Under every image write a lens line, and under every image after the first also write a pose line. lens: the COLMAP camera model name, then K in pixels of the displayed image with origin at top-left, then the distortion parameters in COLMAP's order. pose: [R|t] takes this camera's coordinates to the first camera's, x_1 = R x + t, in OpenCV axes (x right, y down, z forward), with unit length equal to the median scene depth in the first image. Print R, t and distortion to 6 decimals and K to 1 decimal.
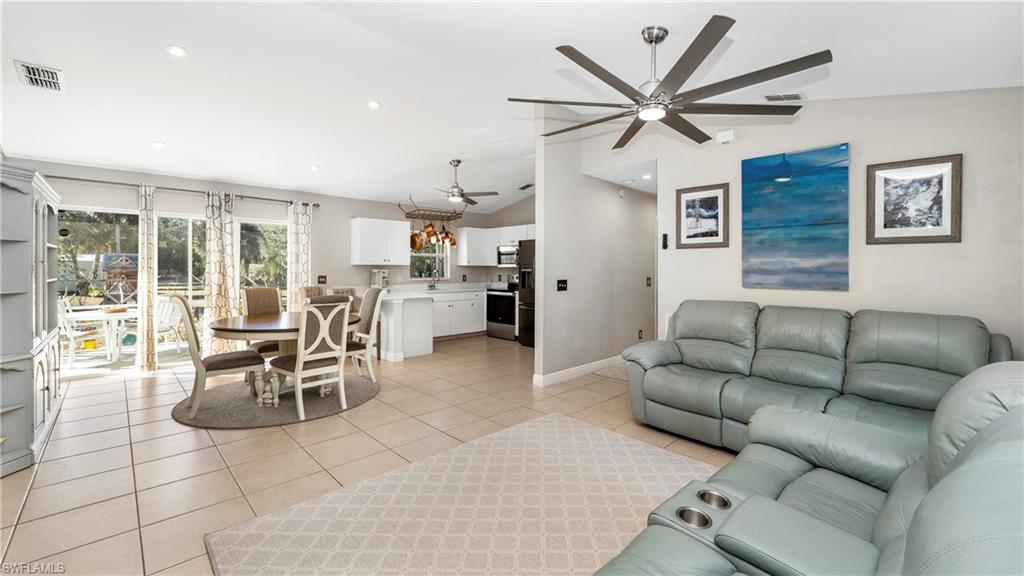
lens RADIAL K [[418.0, 0, 510.3], [0, 418.0, 273.8], [0, 0, 1]] dist [-0.000773, -0.000033]
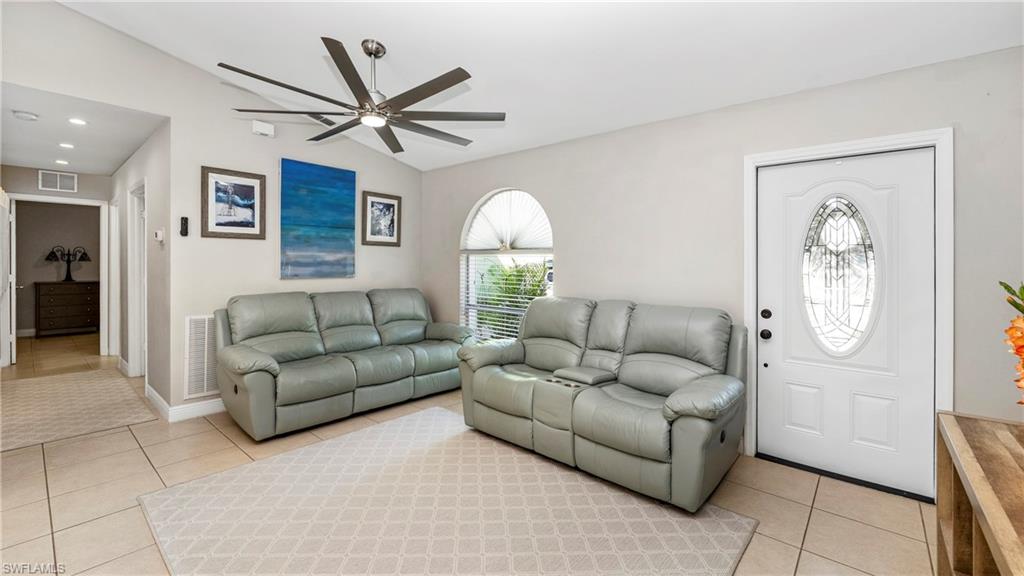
lens RADIAL K [[424.1, 0, 510.1], [0, 424.1, 265.1], [0, 0, 1]] dist [-0.000513, 0.000033]
pose [[-0.088893, -0.011600, 0.995974, -0.573881], [0.002501, 0.999926, 0.011869, -0.014061], [-0.996038, 0.003546, -0.088858, 0.534288]]
